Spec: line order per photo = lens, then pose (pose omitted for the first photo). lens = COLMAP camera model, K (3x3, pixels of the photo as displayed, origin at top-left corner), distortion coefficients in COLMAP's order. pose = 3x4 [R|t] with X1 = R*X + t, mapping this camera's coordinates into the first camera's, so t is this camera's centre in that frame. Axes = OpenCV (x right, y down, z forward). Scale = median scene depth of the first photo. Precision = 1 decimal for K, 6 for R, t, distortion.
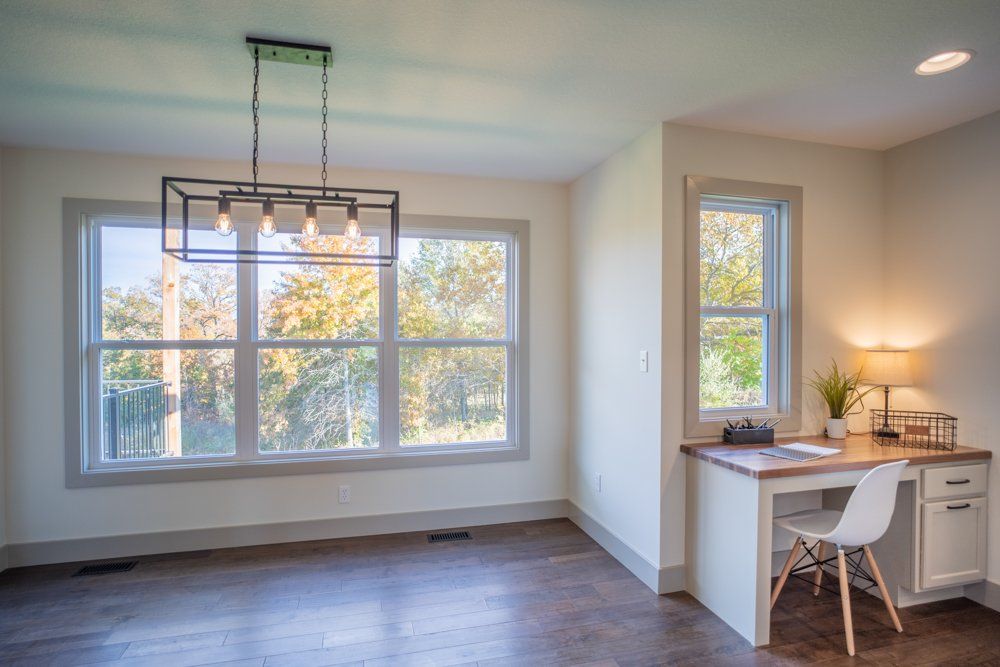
lens RADIAL K [[524.3, 0, 500.8], [0, 524.3, 340.5], [0, 0, 1]] dist [-0.056894, 0.029036]
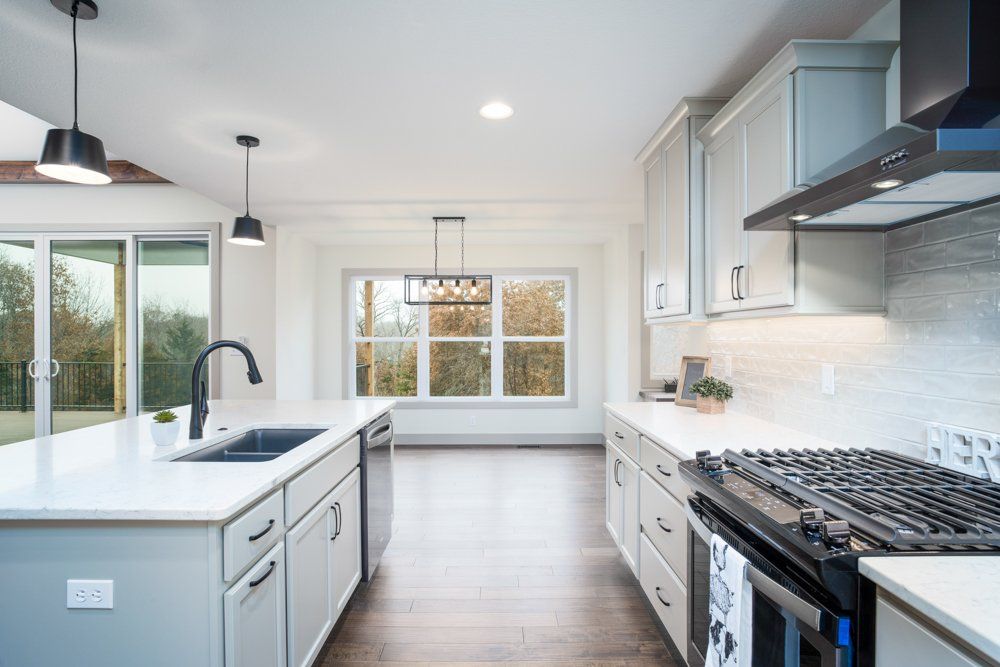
lens RADIAL K [[524.3, 0, 500.8], [0, 524.3, 340.5], [0, 0, 1]] dist [-0.056894, 0.029036]
pose [[0.967846, 0.001586, -0.251539, 0.316929], [-0.001804, 0.999998, -0.000638, 0.012580], [0.251538, 0.001071, 0.967847, -0.936622]]
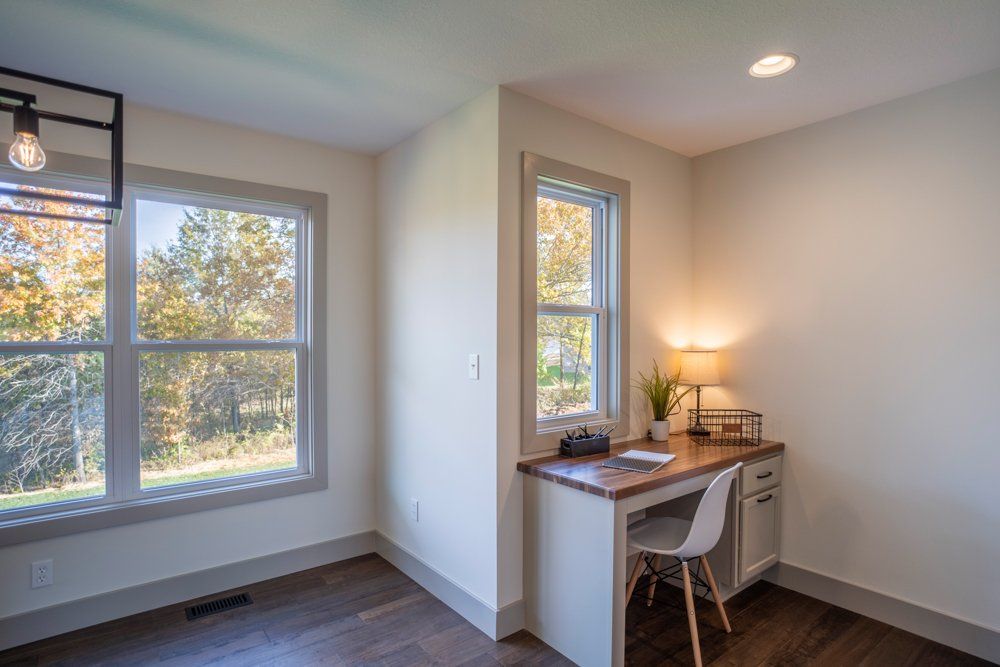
lens RADIAL K [[524.3, 0, 500.8], [0, 524.3, 340.5], [0, 0, 1]] dist [-0.056894, 0.029036]
pose [[0.919509, -0.002332, 0.393061, -0.018707], [0.002738, 0.999996, -0.000472, -0.001656], [-0.393059, 0.001510, 0.919512, 0.199696]]
